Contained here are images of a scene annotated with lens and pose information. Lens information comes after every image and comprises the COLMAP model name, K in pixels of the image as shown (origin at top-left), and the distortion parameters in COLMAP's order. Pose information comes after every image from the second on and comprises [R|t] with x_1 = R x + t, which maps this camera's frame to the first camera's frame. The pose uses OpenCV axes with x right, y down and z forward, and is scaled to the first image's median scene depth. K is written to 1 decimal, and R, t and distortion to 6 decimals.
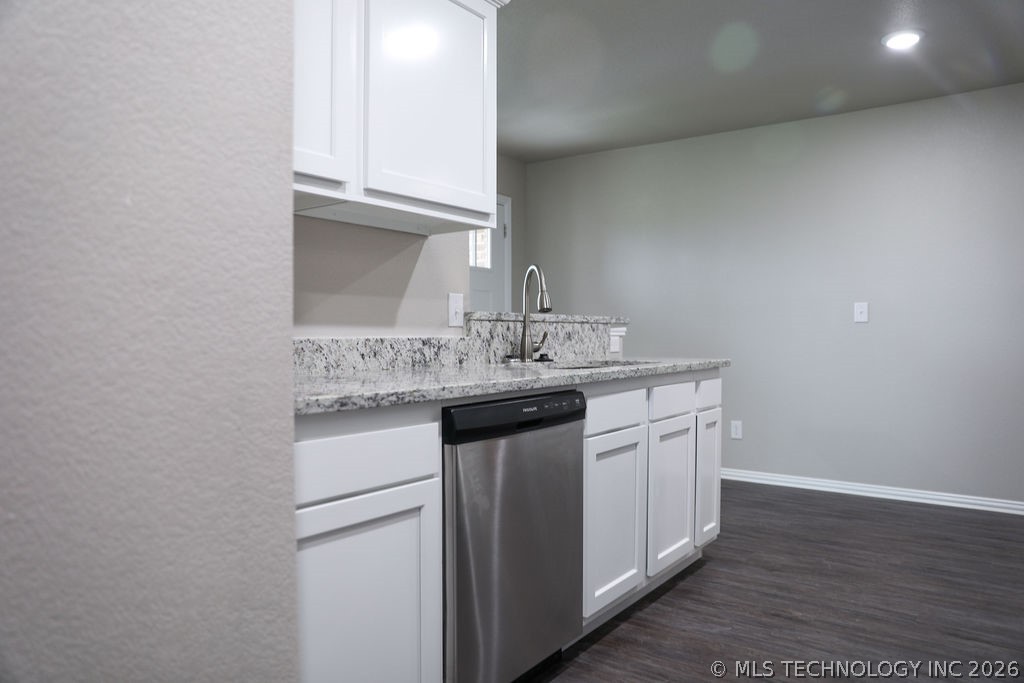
lens RADIAL K [[664.8, 0, 514.5], [0, 664.8, 350.6], [0, 0, 1]] dist [-0.061153, 0.004707]
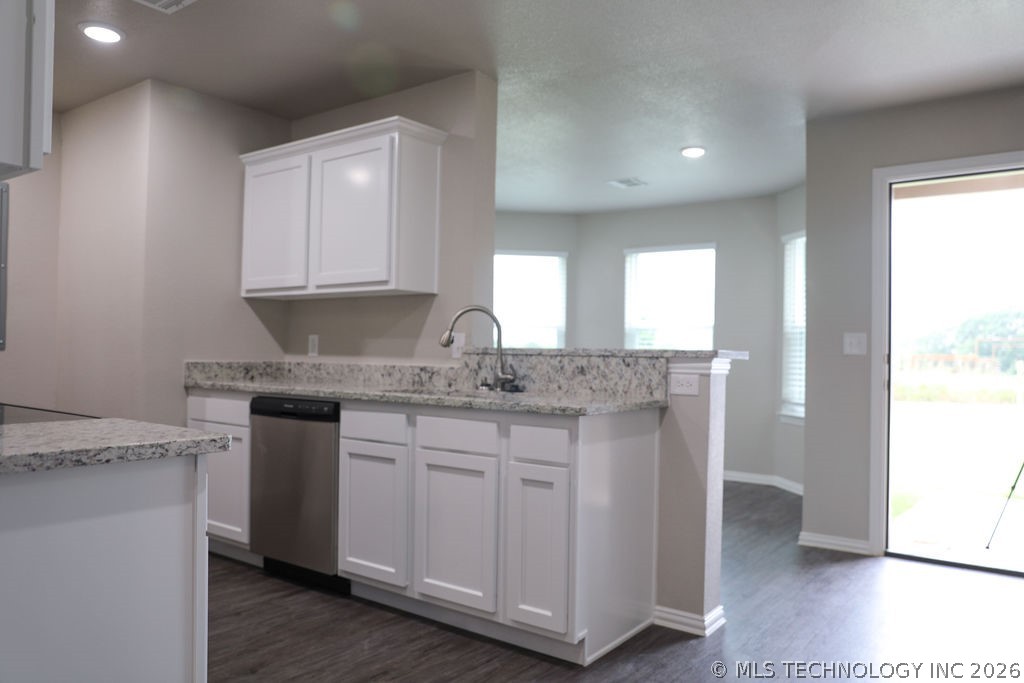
lens RADIAL K [[713.8, 0, 515.6], [0, 713.8, 348.6], [0, 0, 1]] dist [-0.067172, 0.019505]
pose [[0.047554, -0.006753, -0.998846, 1.395776], [-0.043951, 0.998994, -0.008847, -0.051298], [0.997901, 0.044321, 0.047209, 1.109174]]
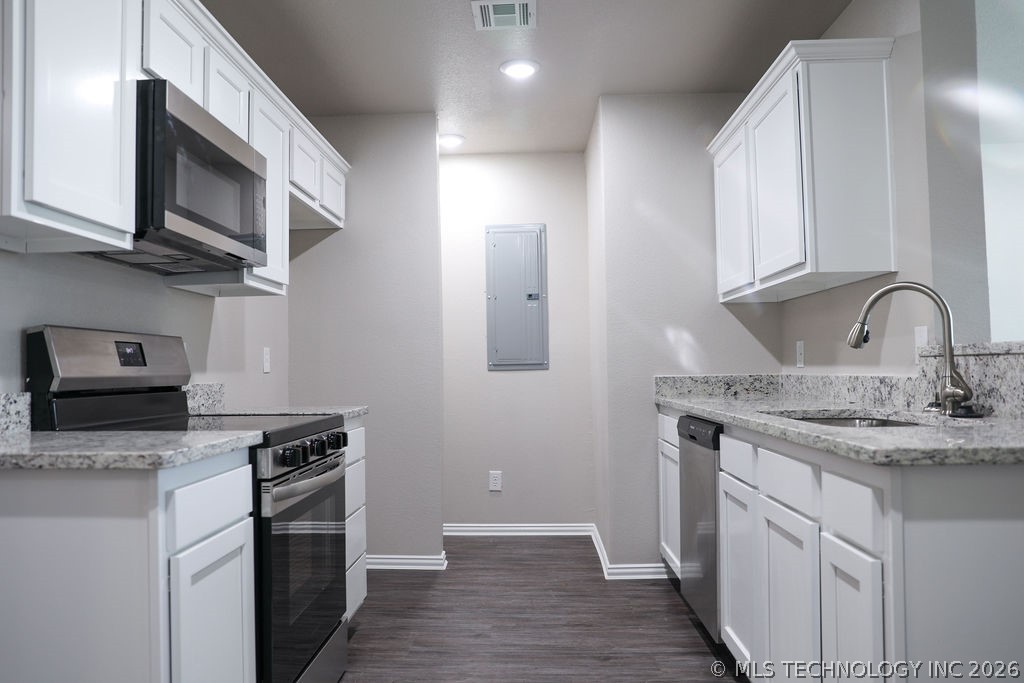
lens RADIAL K [[733.8, 0, 539.1], [0, 733.8, 344.3], [0, 0, 1]] dist [-0.095868, 0.050802]
pose [[-0.787501, -0.008430, -0.616256, 0.934677], [-0.001759, 0.999933, -0.011432, -0.053769], [0.616311, -0.007919, -0.787463, 1.516032]]
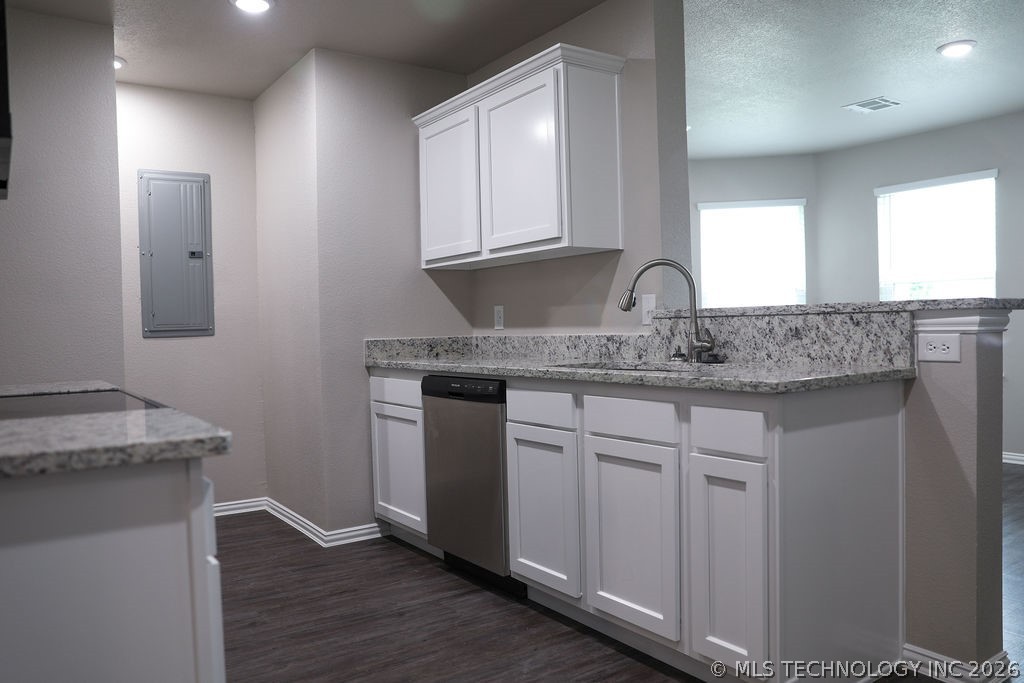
lens RADIAL K [[733.8, 0, 533.5], [0, 733.8, 340.1], [0, 0, 1]] dist [-0.095868, 0.050802]
pose [[-0.265151, 0.025586, -0.963867, 1.192532], [-0.000742, 0.999642, 0.026740, -0.045587], [0.964207, 0.007806, -0.265037, 1.205549]]
